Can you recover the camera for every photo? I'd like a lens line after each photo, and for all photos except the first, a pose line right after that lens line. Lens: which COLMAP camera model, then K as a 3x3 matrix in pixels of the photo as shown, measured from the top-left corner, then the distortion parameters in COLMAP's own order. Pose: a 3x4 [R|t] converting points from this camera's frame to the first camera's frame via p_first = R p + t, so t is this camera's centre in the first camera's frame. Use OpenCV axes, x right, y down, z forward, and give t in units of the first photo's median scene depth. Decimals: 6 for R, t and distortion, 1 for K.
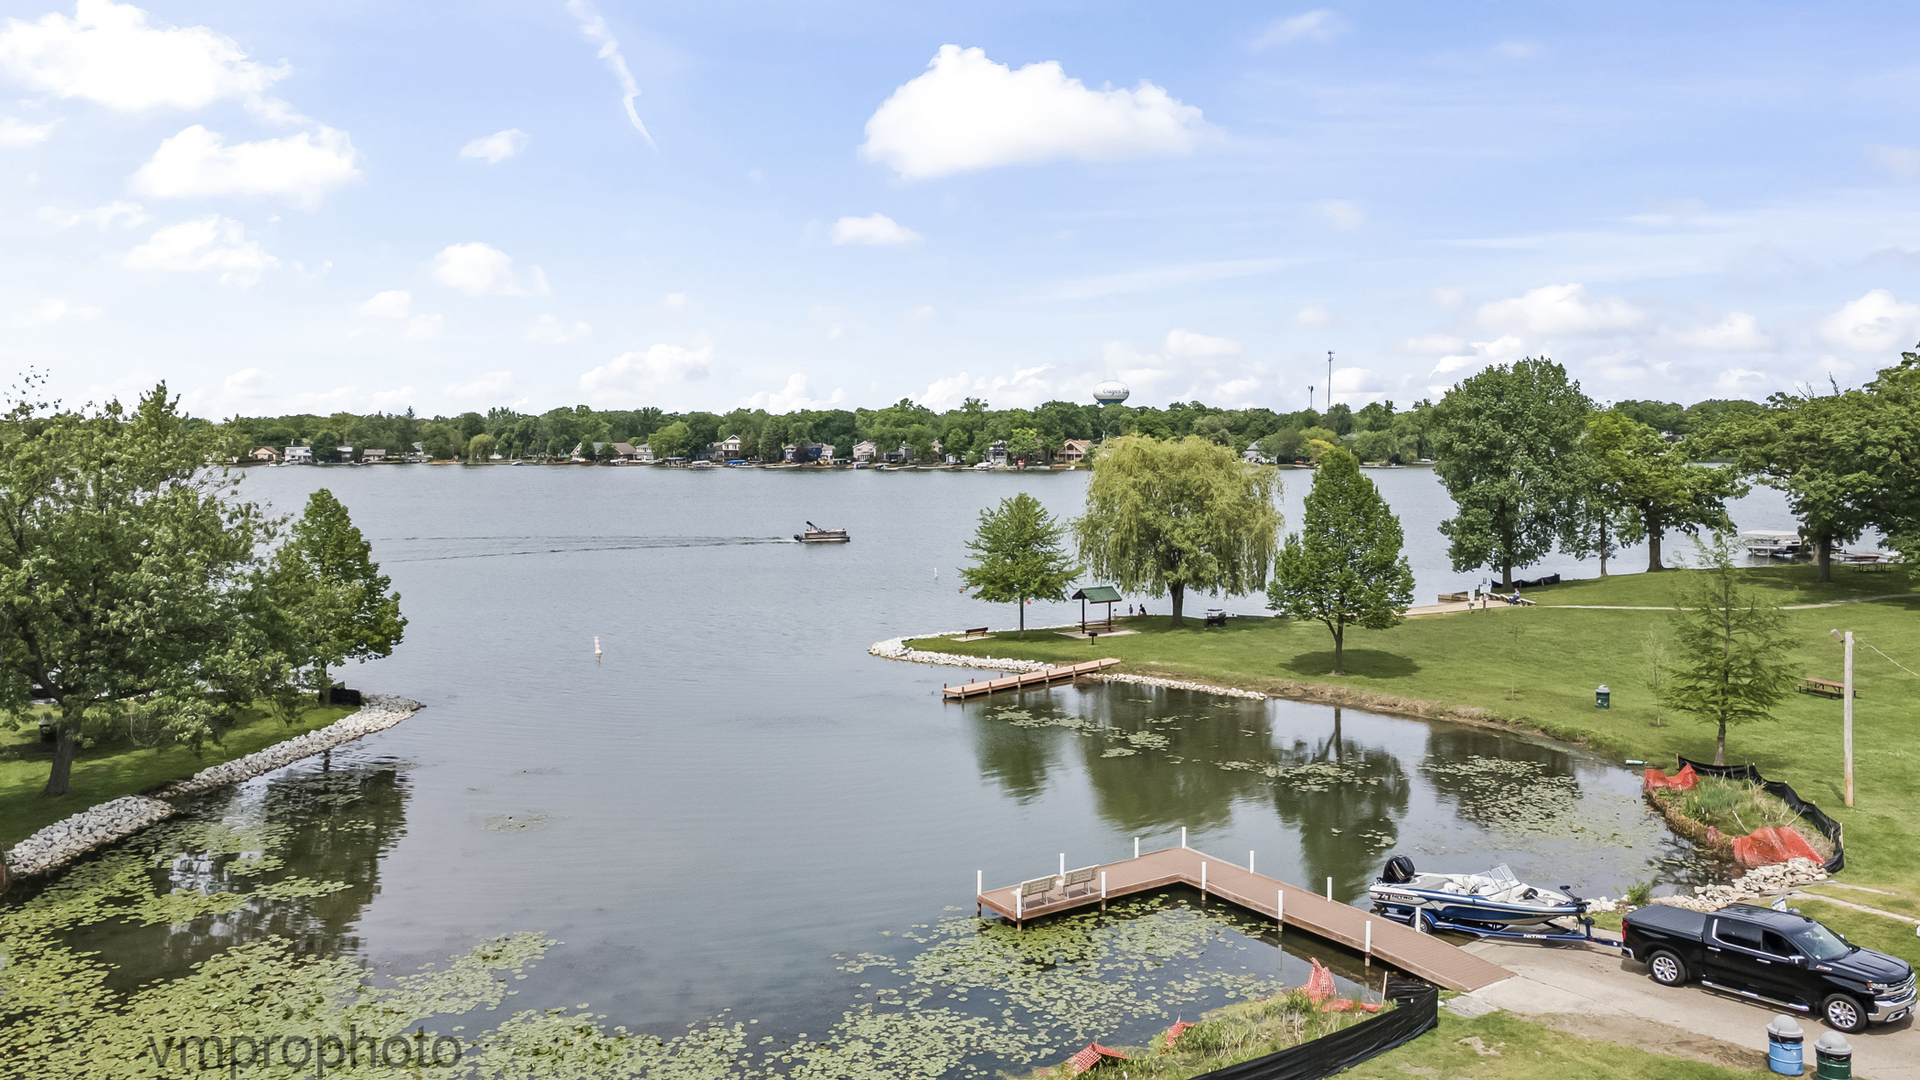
lens RADIAL K [[1392.1, 0, 951.6], [0, 1392.1, 587.0], [0, 0, 1]] dist [0.036722, 0.008790]
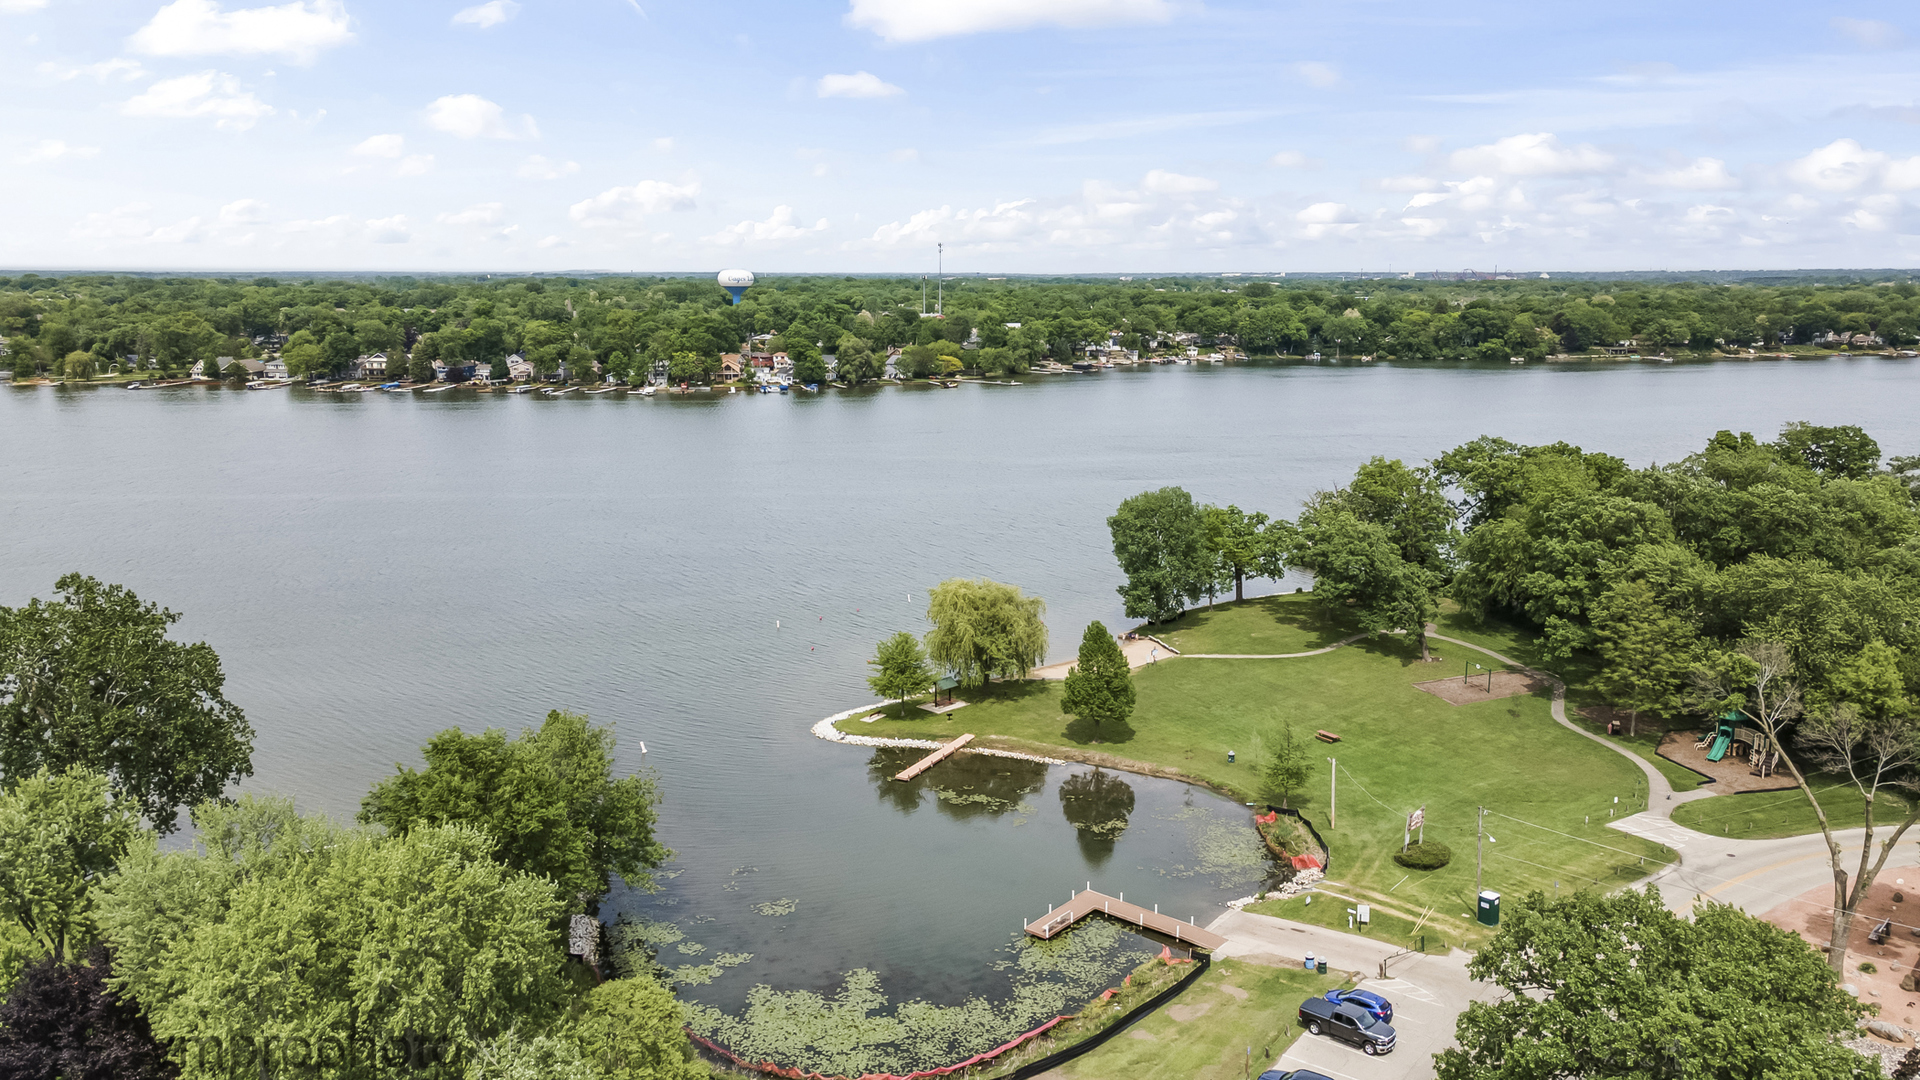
lens RADIAL K [[1486.1, 0, 960.0], [0, 1486.1, 540.0], [0, 0, 1]] dist [0.029499, 0.000974]
pose [[0.953818, -0.053536, 0.295575, -0.393533], [0.024969, 0.994715, 0.099593, -0.344032], [-0.299344, -0.087614, 0.950114, -0.666861]]
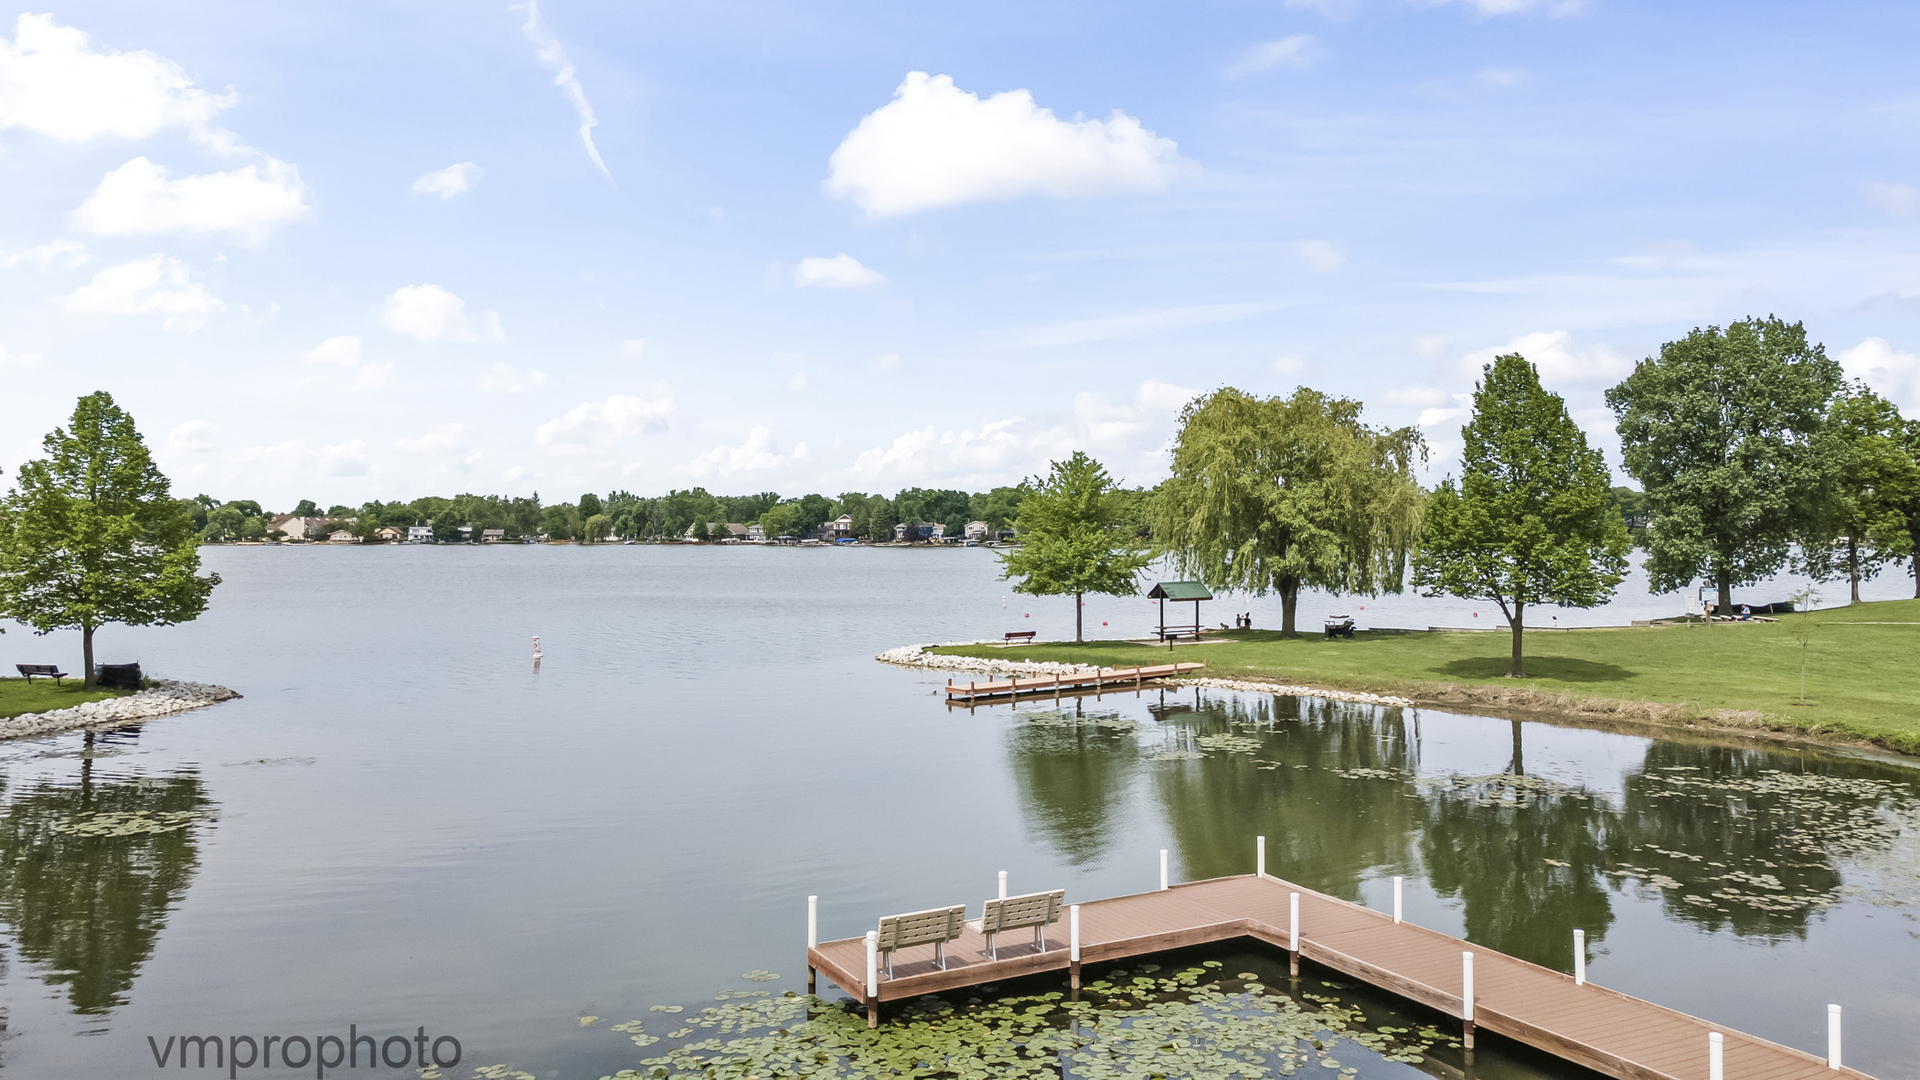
lens RADIAL K [[1364.9, 0, 957.2], [0, 1364.9, 586.1], [0, 0, 1]] dist [0.034566, 0.041475]
pose [[0.995826, 0.004387, -0.091163, 0.052411], [-0.011258, 0.997120, -0.074994, 0.062128], [0.090571, 0.075708, 0.993008, 0.249416]]
